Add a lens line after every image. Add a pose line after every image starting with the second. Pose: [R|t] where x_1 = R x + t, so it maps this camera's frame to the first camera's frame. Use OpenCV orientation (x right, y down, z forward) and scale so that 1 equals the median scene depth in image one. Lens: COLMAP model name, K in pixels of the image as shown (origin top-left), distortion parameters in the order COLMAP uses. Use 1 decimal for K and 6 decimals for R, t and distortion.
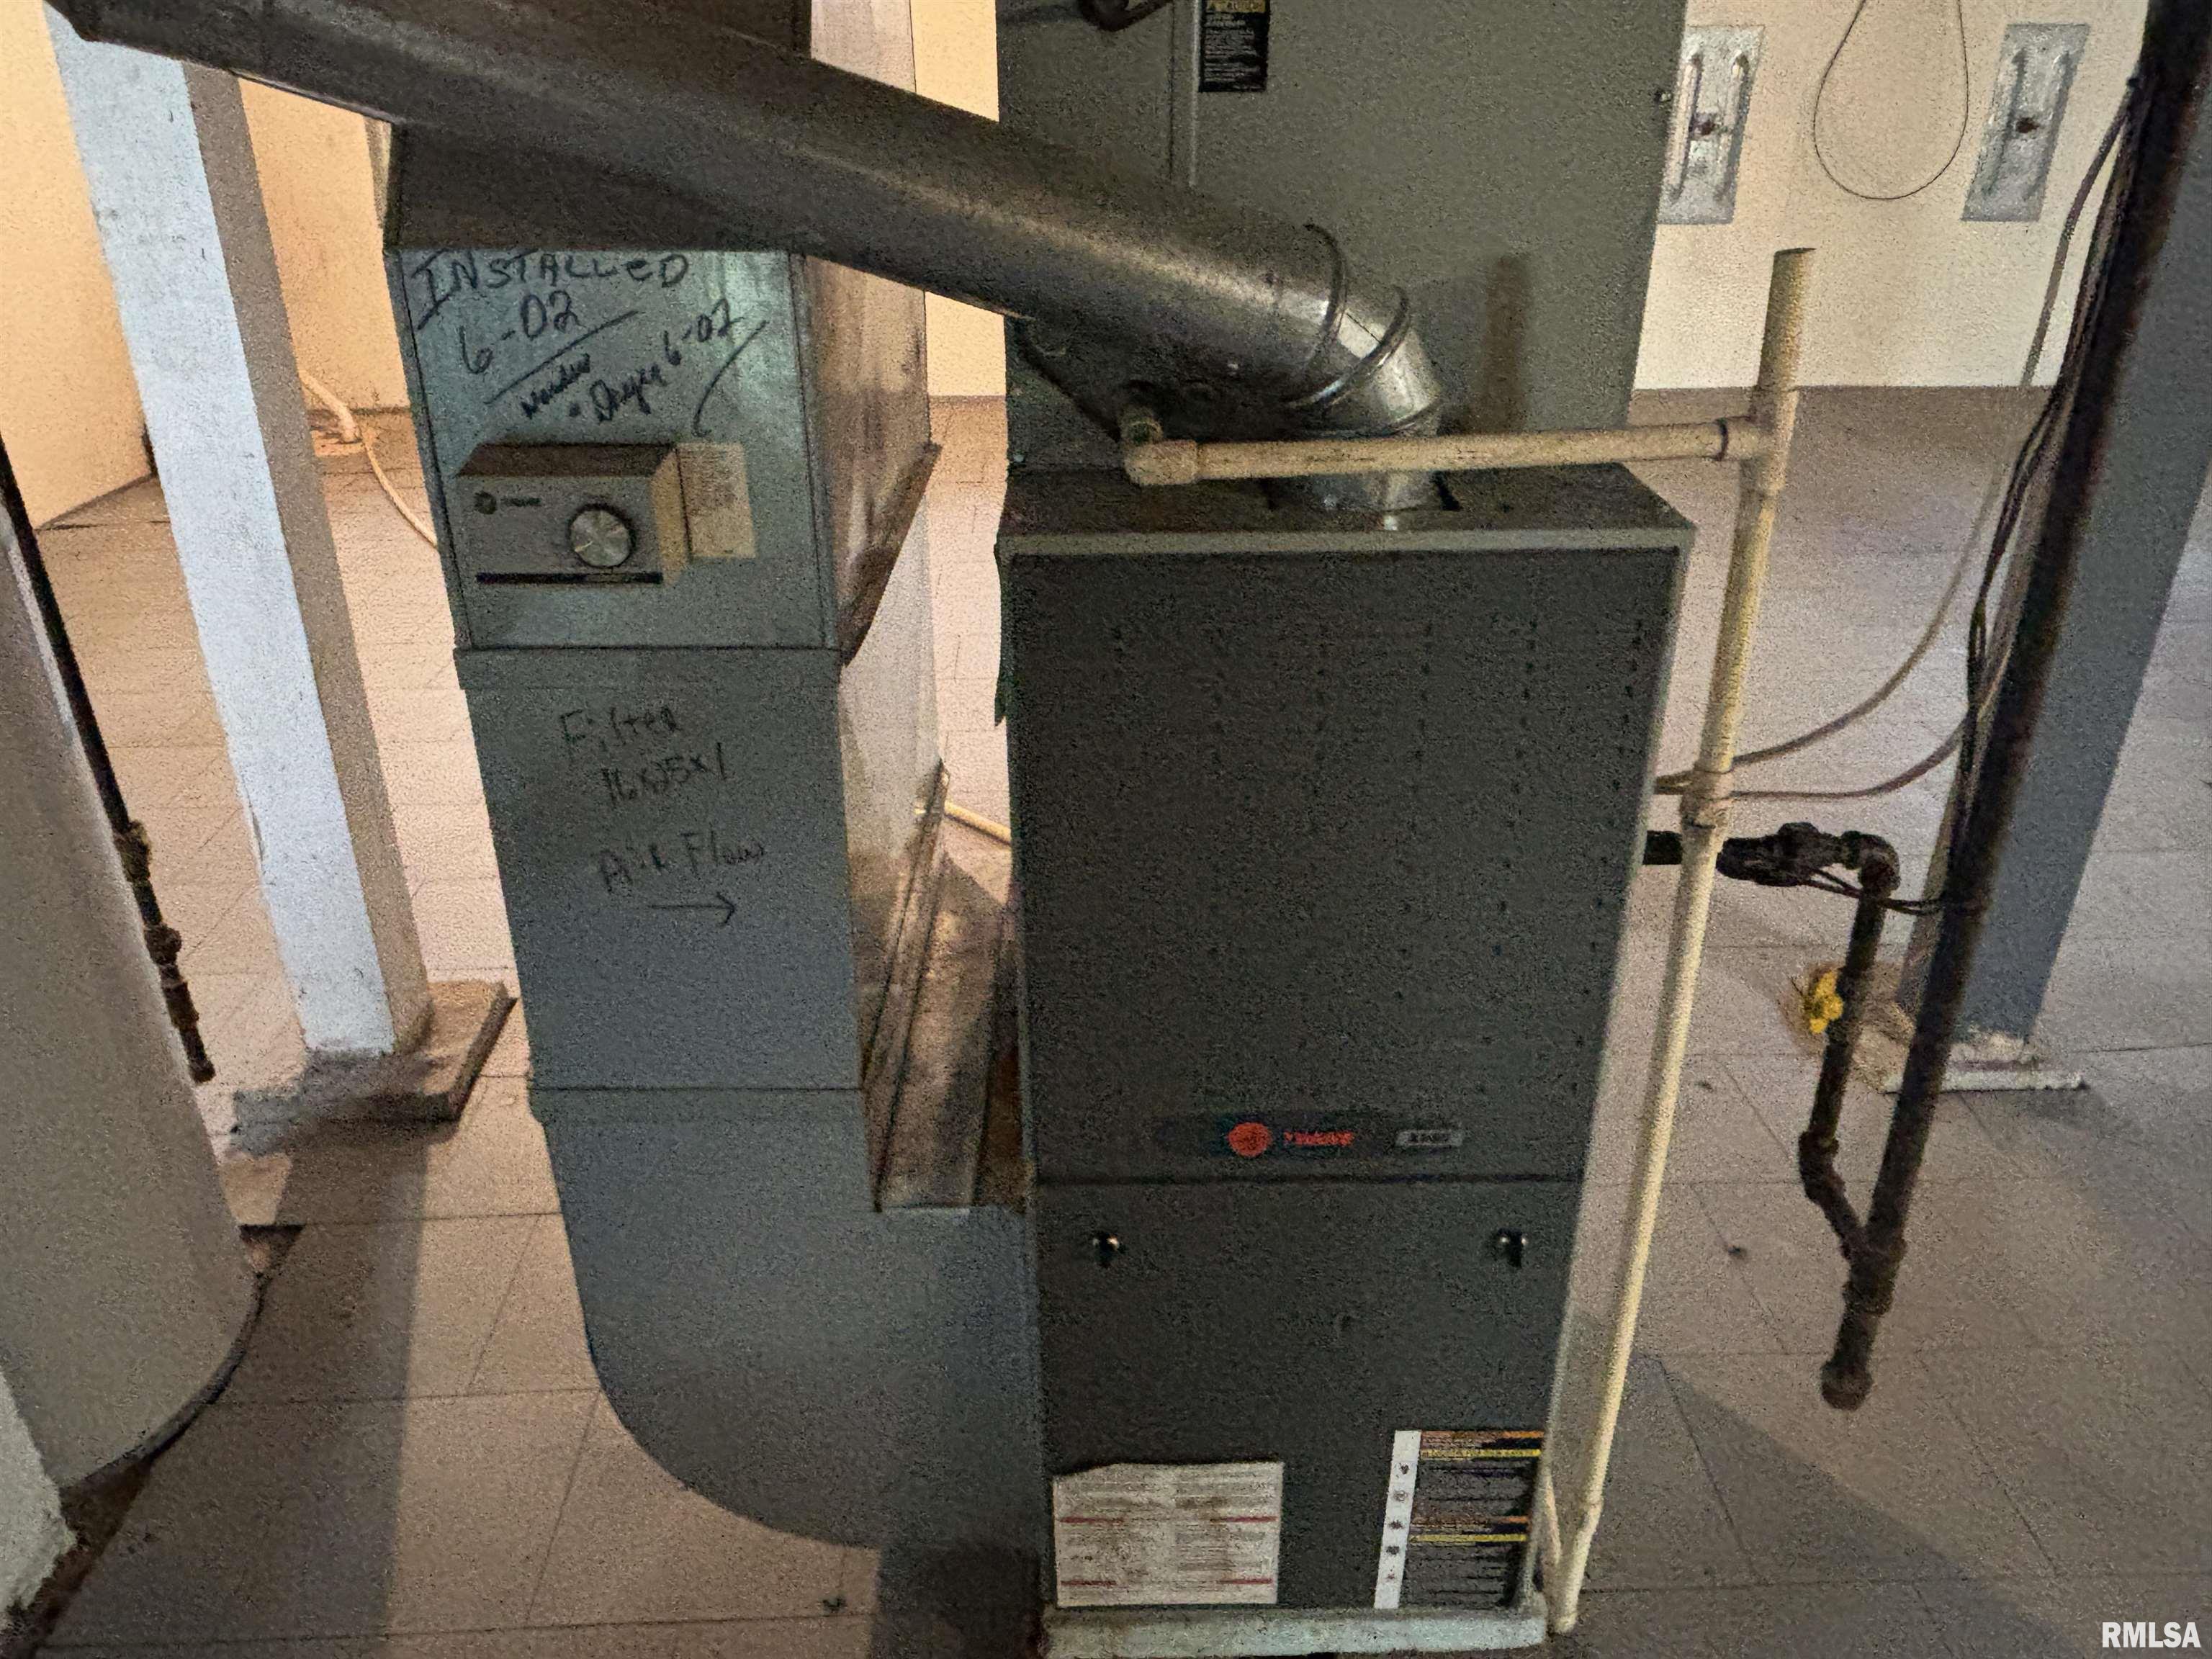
lens RADIAL K [[1617.1, 0, 1106.0], [0, 1617.1, 829.5], [0, 0, 1]] dist [-0.001947, -0.003272]
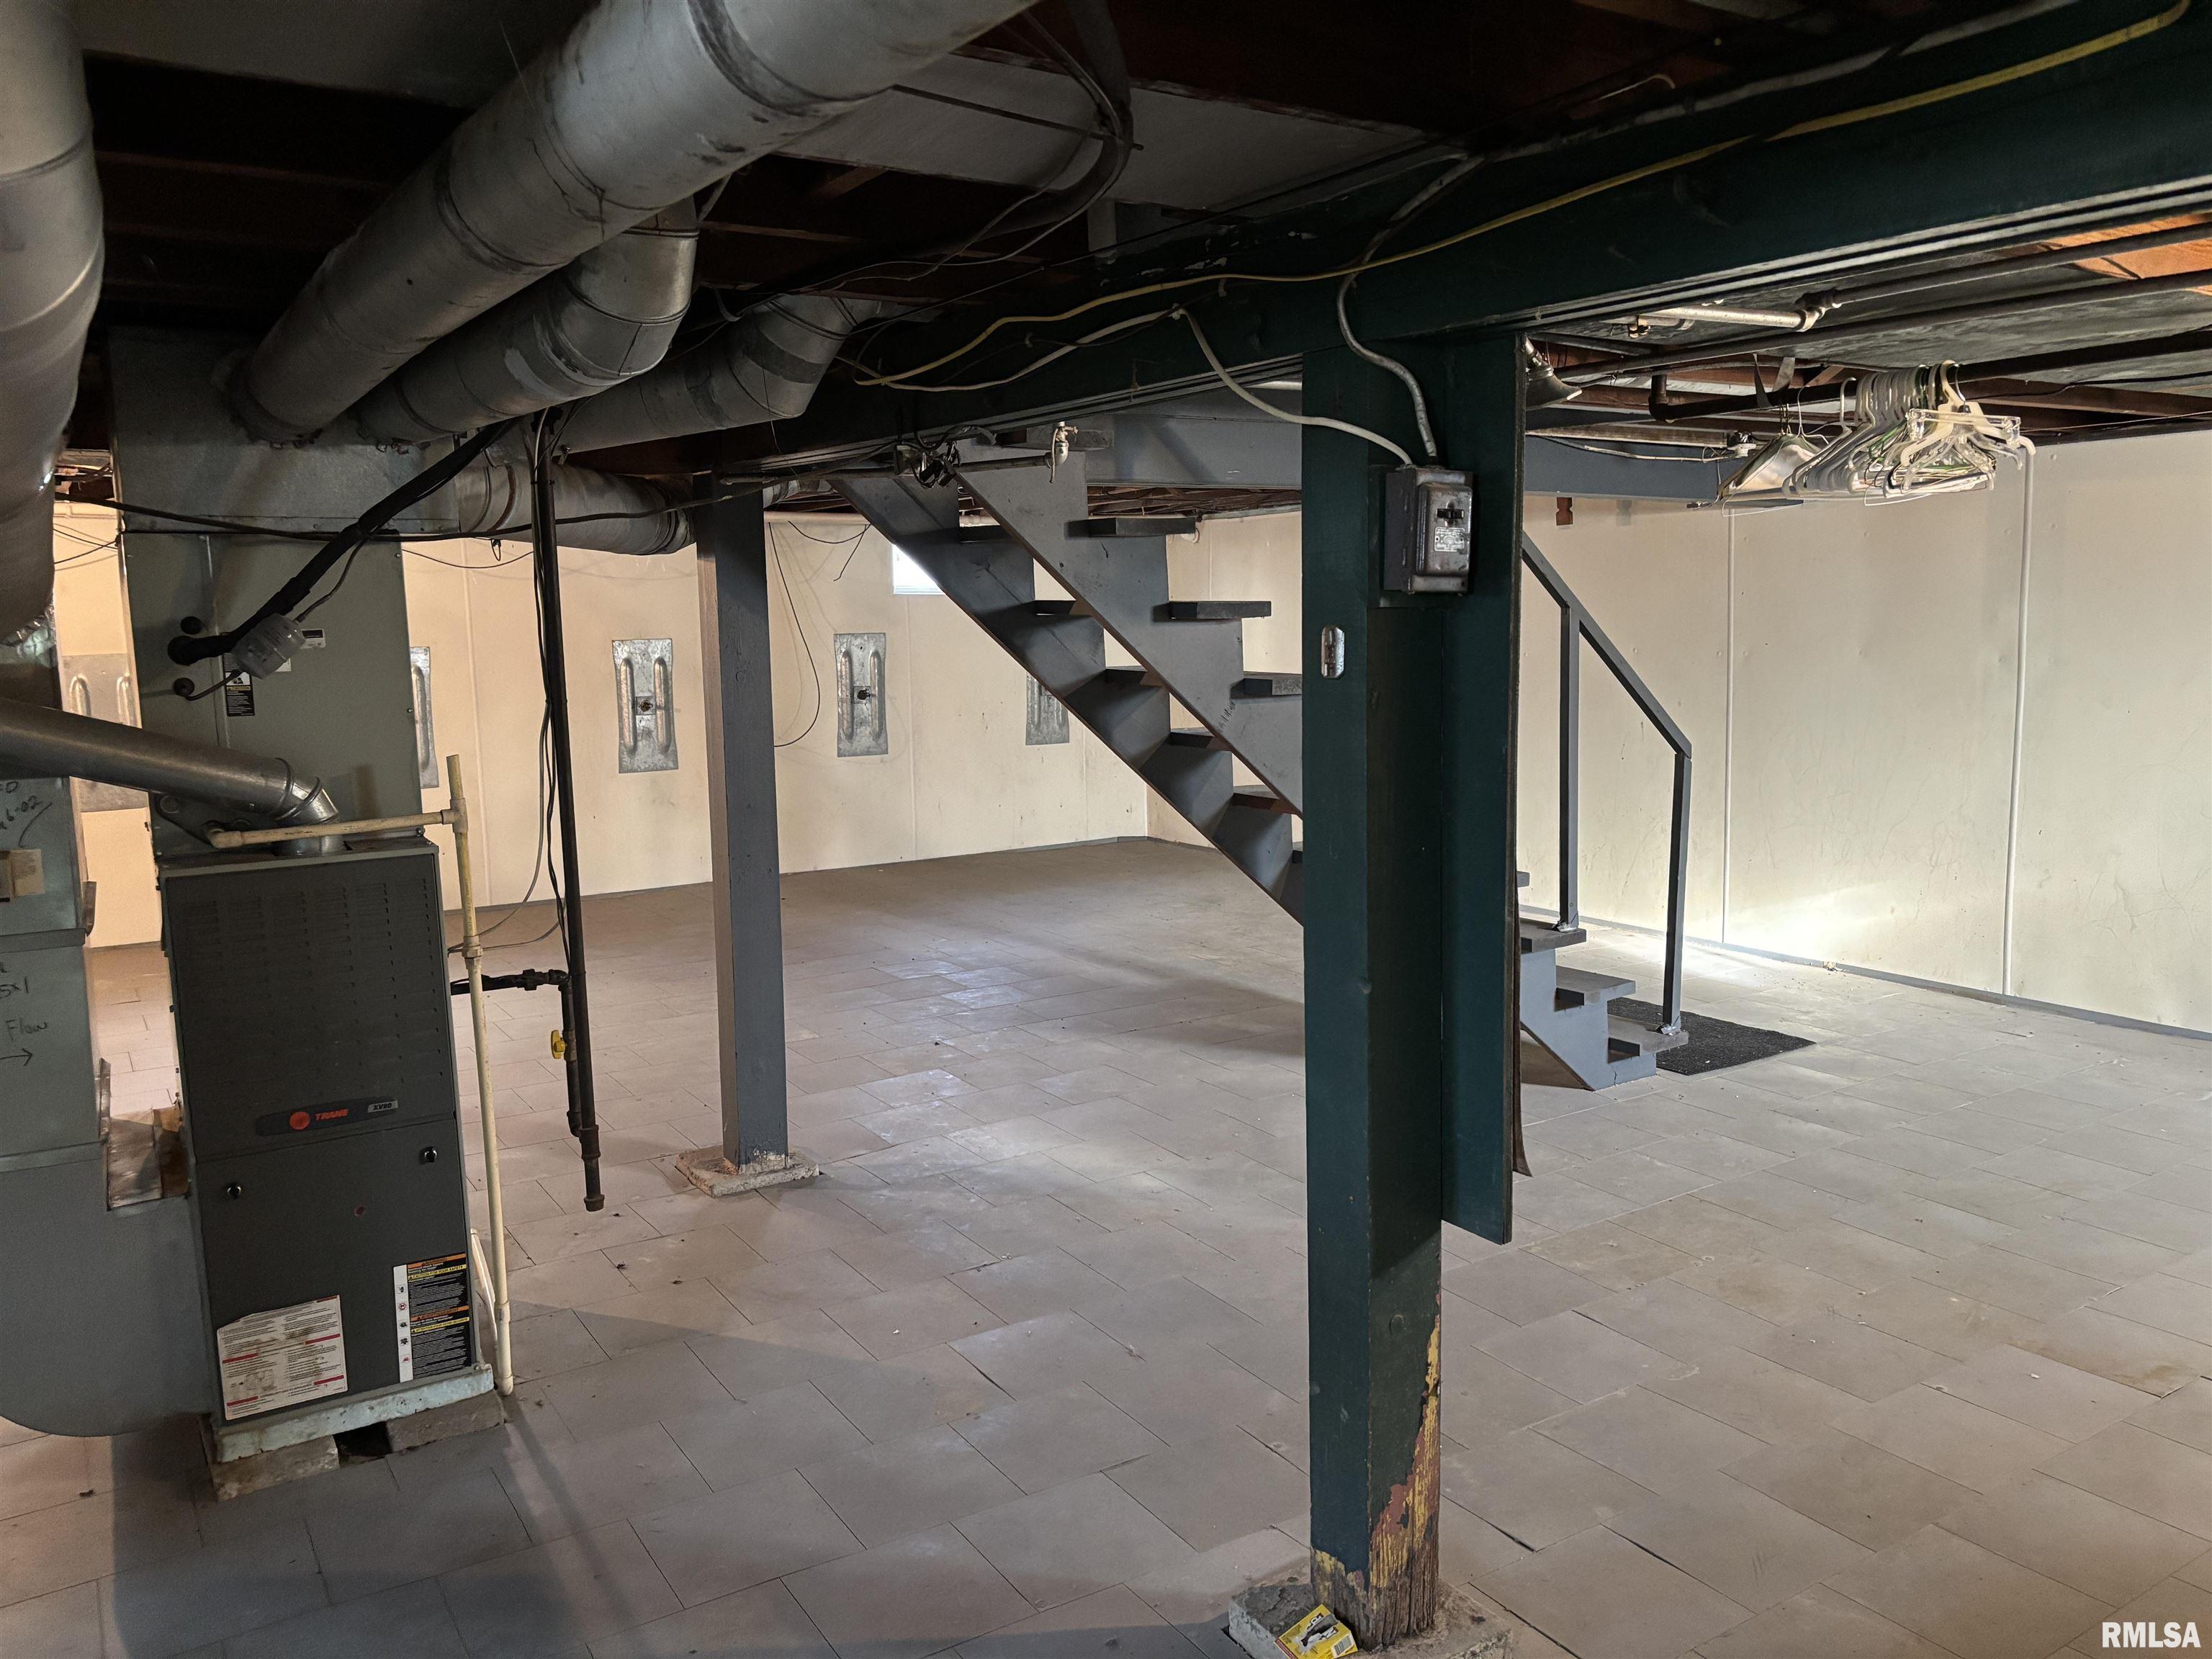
lens RADIAL K [[1654.1, 0, 1106.0], [0, 1654.1, 829.5], [0, 0, 1]] dist [0.021909, 0.004471]
pose [[0.858474, -0.082355, 0.506202, -0.081091], [0.243684, 0.933987, -0.261316, 0.612661], [-0.451265, 0.347686, 0.821872, -1.433277]]
